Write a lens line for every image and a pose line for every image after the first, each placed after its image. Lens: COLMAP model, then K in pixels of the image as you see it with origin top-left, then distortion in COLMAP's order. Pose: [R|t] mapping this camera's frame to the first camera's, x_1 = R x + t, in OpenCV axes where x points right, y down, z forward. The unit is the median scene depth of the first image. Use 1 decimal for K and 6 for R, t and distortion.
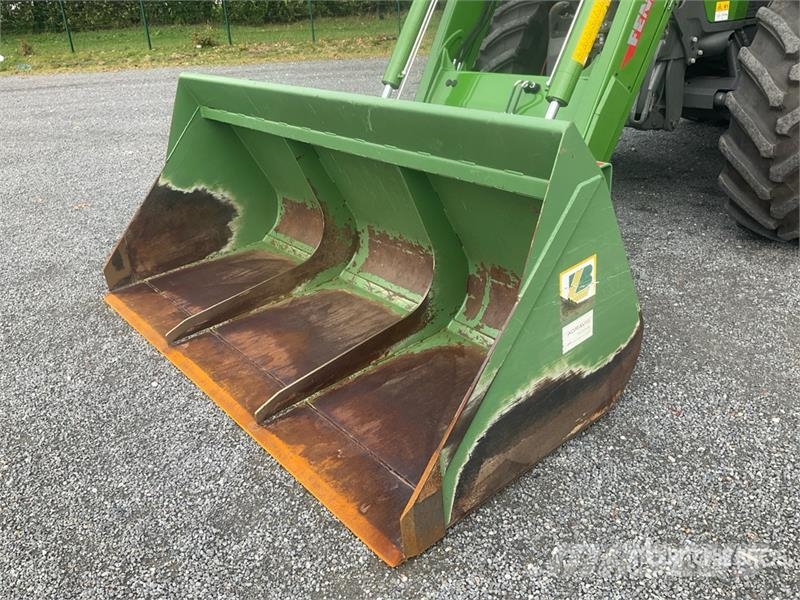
lens RADIAL K [[654.3, 0, 400.0], [0, 654.3, 300.0], [0, 0, 1]] dist [0.061794, -0.116345]
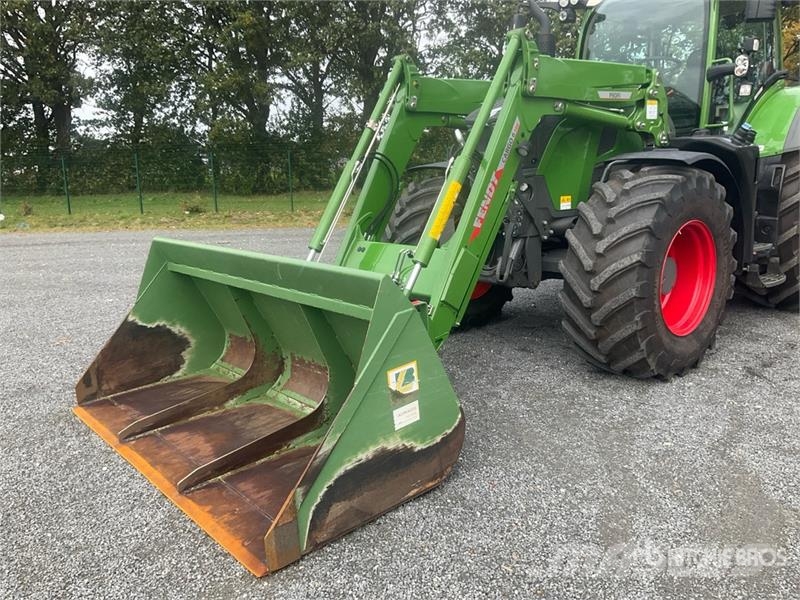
lens RADIAL K [[657.5, 0, 401.5], [0, 657.5, 297.0], [0, 0, 1]] dist [0.118330, -0.279944]
pose [[0.999365, 0.021282, 0.028587, 0.140858], [-0.013709, 0.969971, -0.242834, 0.098571], [-0.032897, 0.242288, 0.969646, -0.309866]]
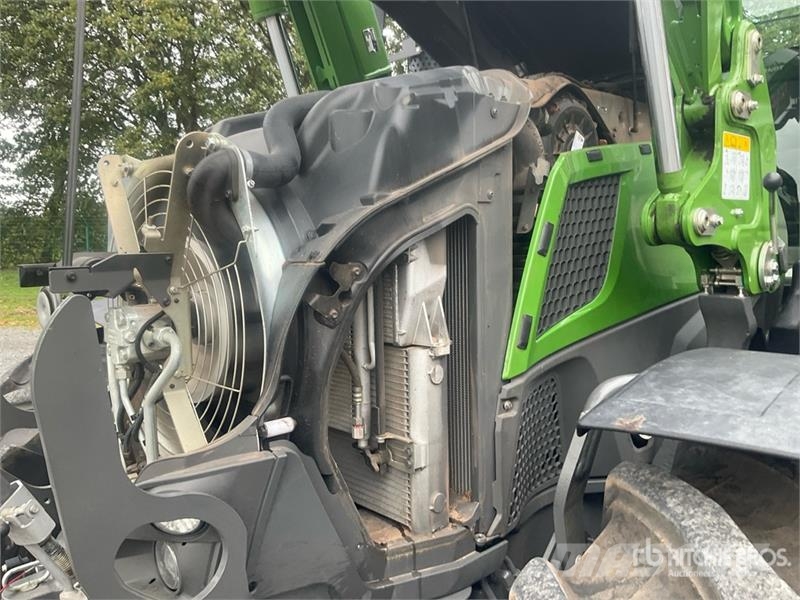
lens RADIAL K [[657.5, 0, 401.5], [0, 657.5, 297.0], [0, 0, 1]] dist [0.118330, -0.279944]
pose [[0.996419, 0.042728, 0.072966, 0.545330], [-0.014795, 0.937717, -0.347086, -0.522902], [-0.083252, 0.344763, 0.934990, 0.793057]]
